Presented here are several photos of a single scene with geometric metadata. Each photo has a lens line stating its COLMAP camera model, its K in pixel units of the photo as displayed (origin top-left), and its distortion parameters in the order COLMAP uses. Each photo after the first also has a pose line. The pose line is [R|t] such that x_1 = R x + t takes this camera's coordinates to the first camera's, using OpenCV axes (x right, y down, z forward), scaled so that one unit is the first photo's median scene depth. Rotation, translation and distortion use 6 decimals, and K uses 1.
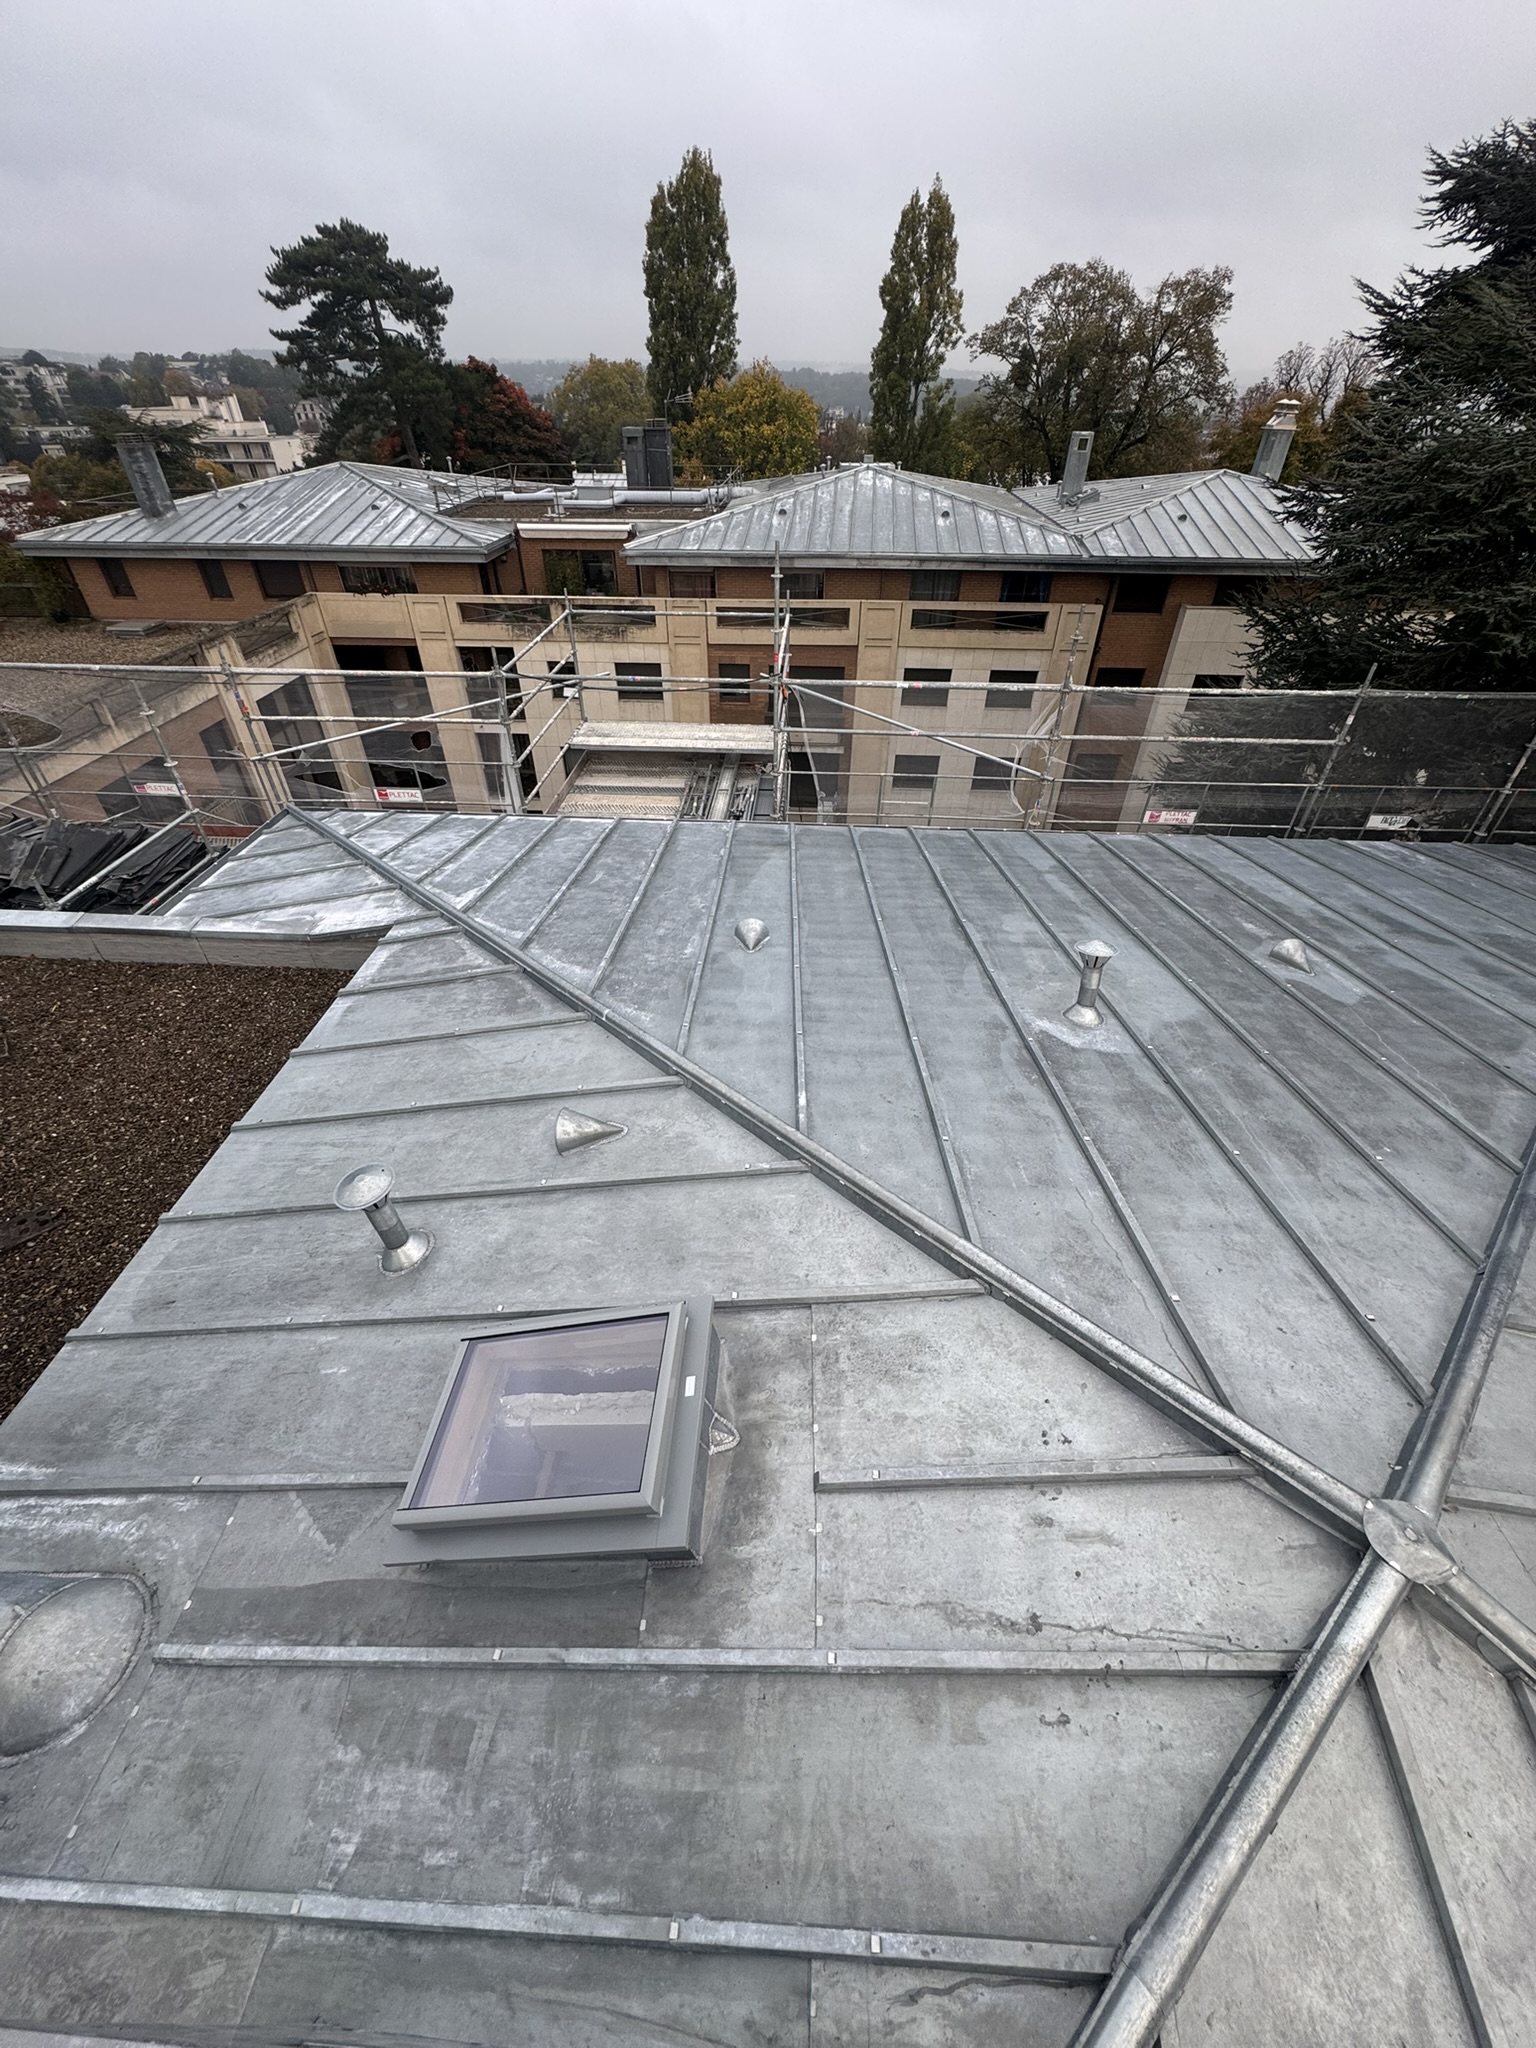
lens RADIAL K [[816.3, 0, 767.7], [0, 816.3, 1029.0], [0, 0, 1]] dist [-0.002088, 0.000042]
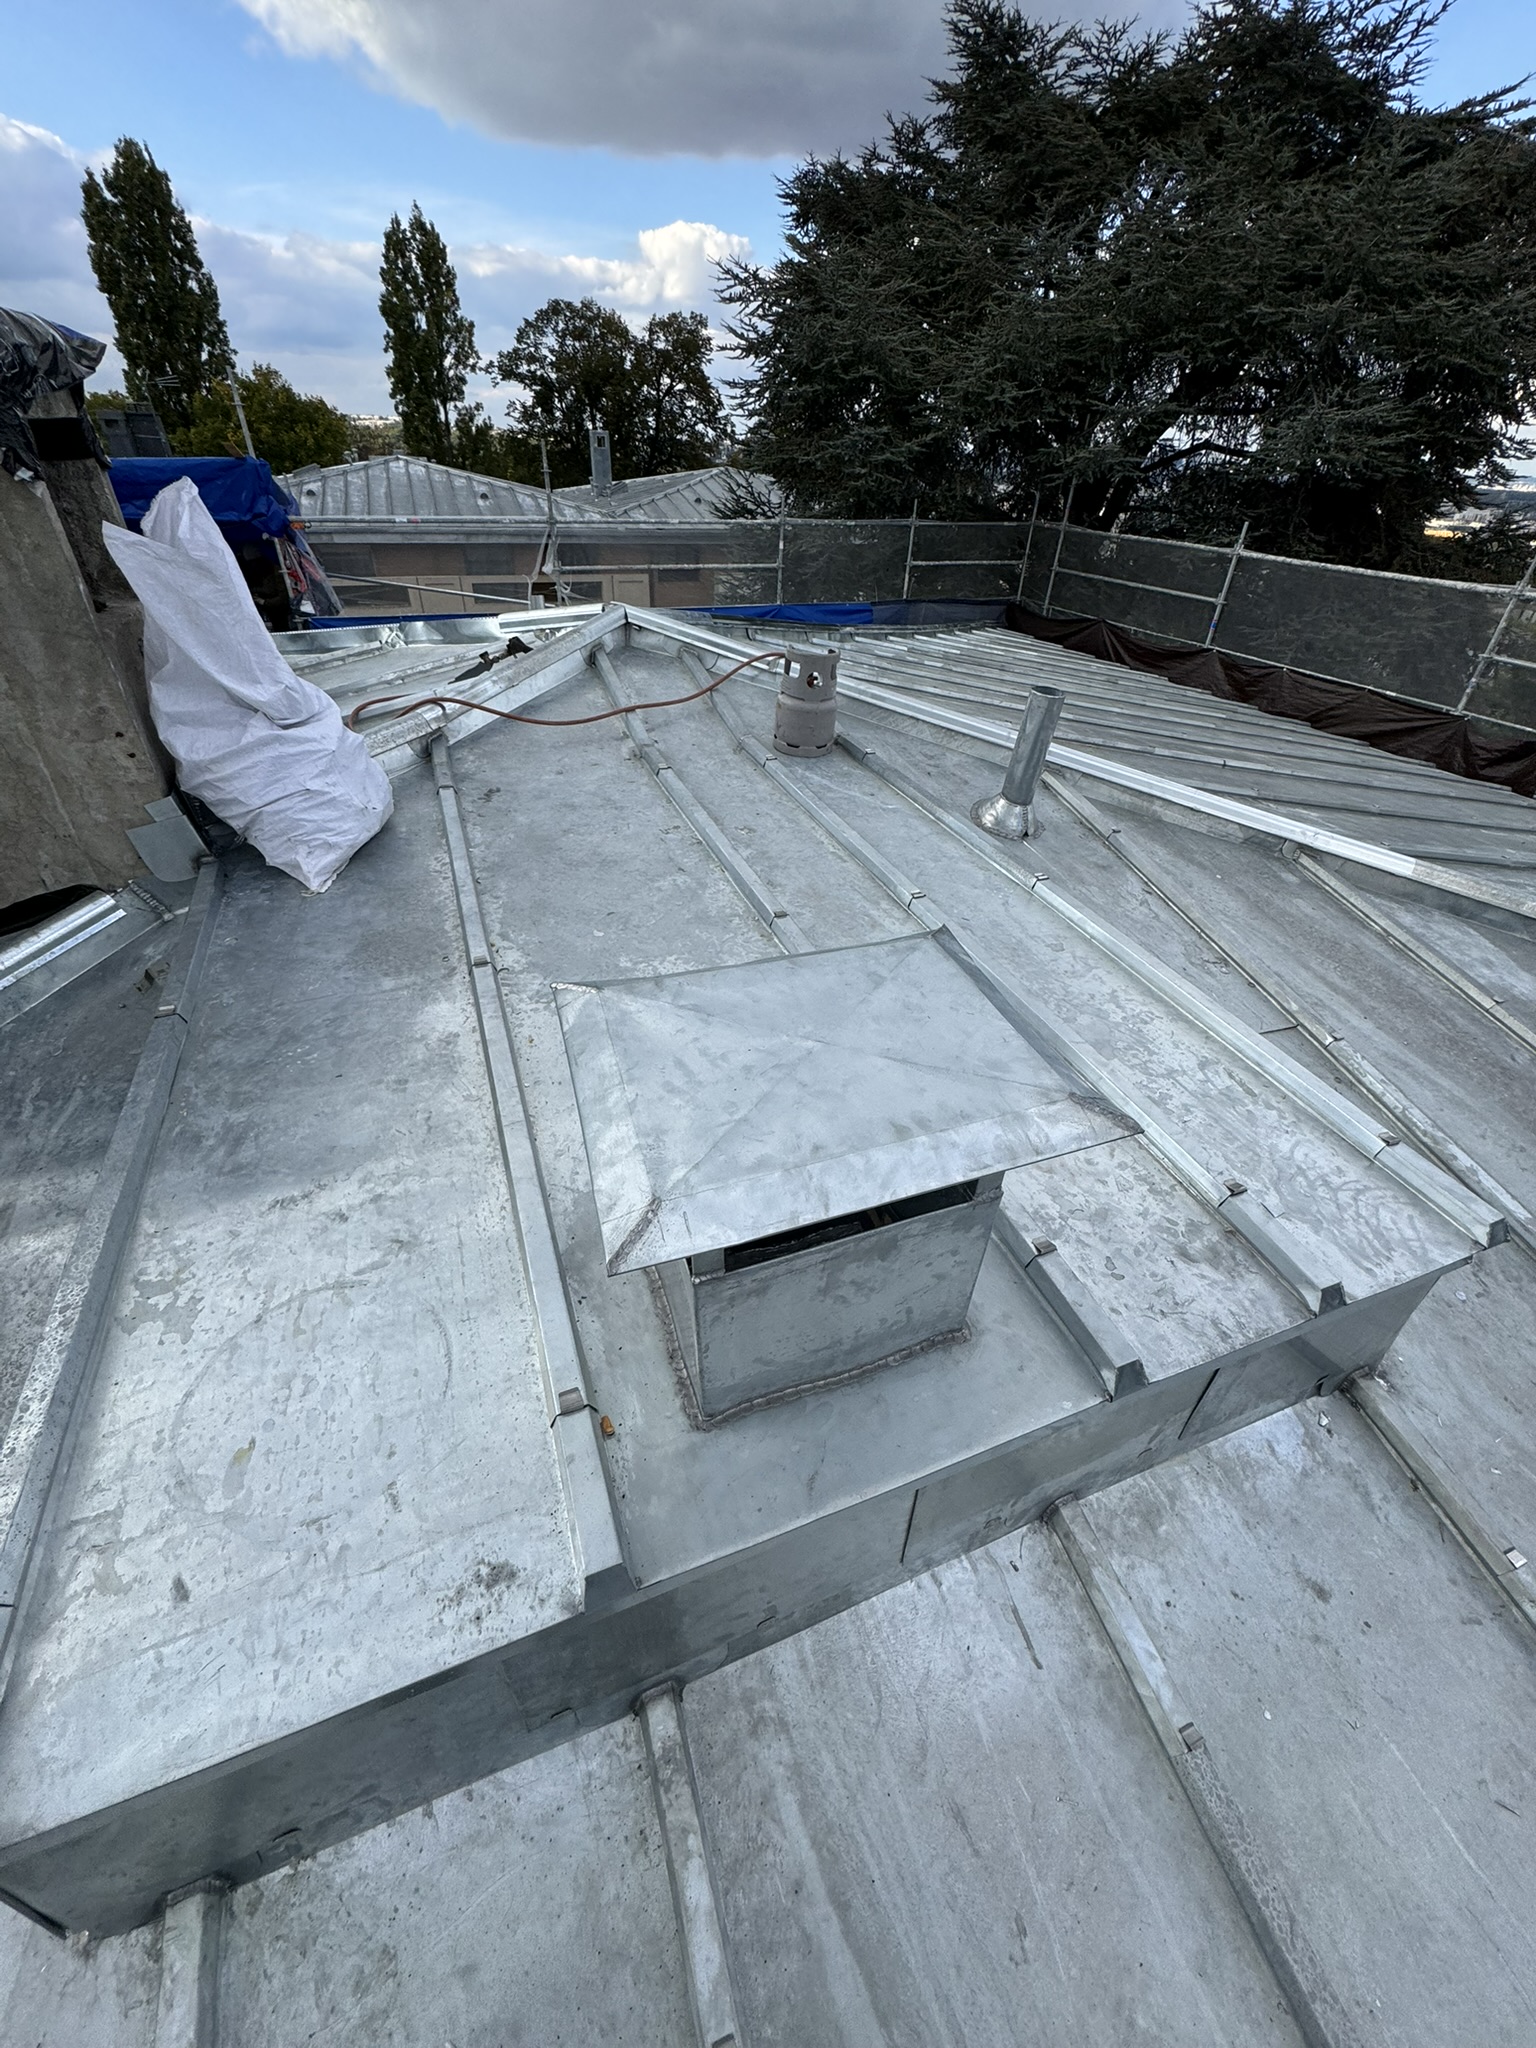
lens RADIAL K [[816.3, 0, 774.7], [0, 816.3, 1039.3], [0, 0, 1]] dist [-0.002088, 0.000042]
pose [[0.905813, -0.227457, 0.357444, 0.016074], [0.241620, 0.970357, 0.005181, 0.087955], [-0.348027, 0.081673, 0.933920, -0.033493]]
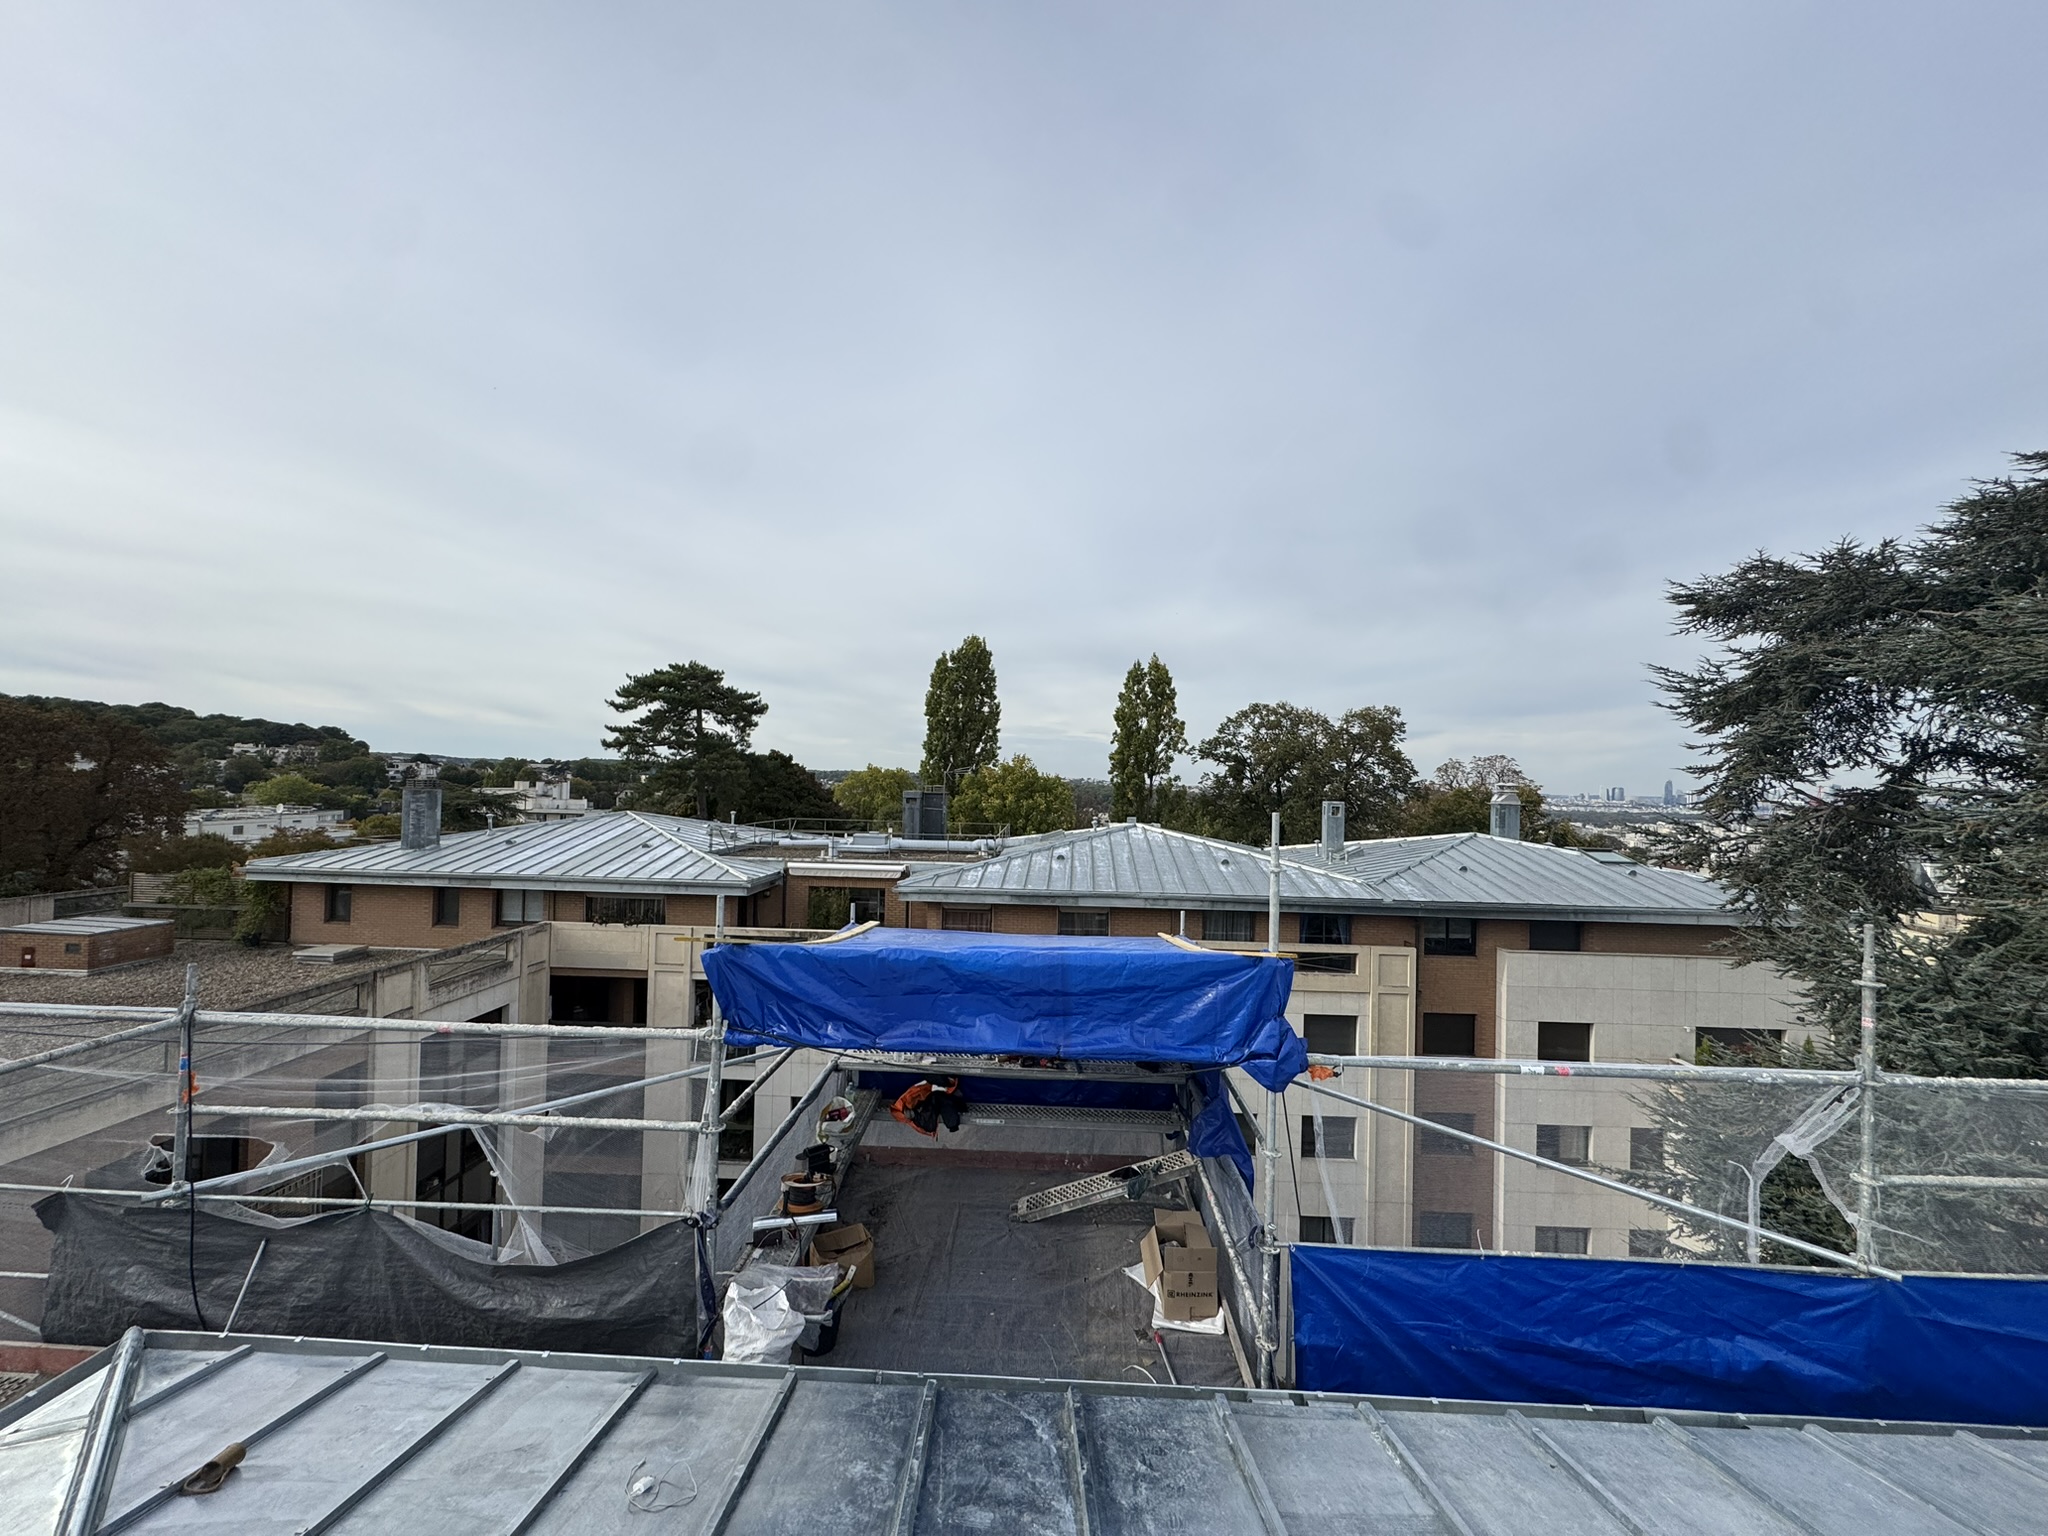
lens RADIAL K [[816.3, 0, 1020.2], [0, 816.3, 774.4], [0, 0, 1]] dist [-0.002088, 0.000042]
pose [[0.999576, 0.020297, 0.020896, -0.036632], [-0.002368, 0.771551, -0.636163, -0.056999], [-0.029034, 0.635843, 0.771272, 0.120513]]
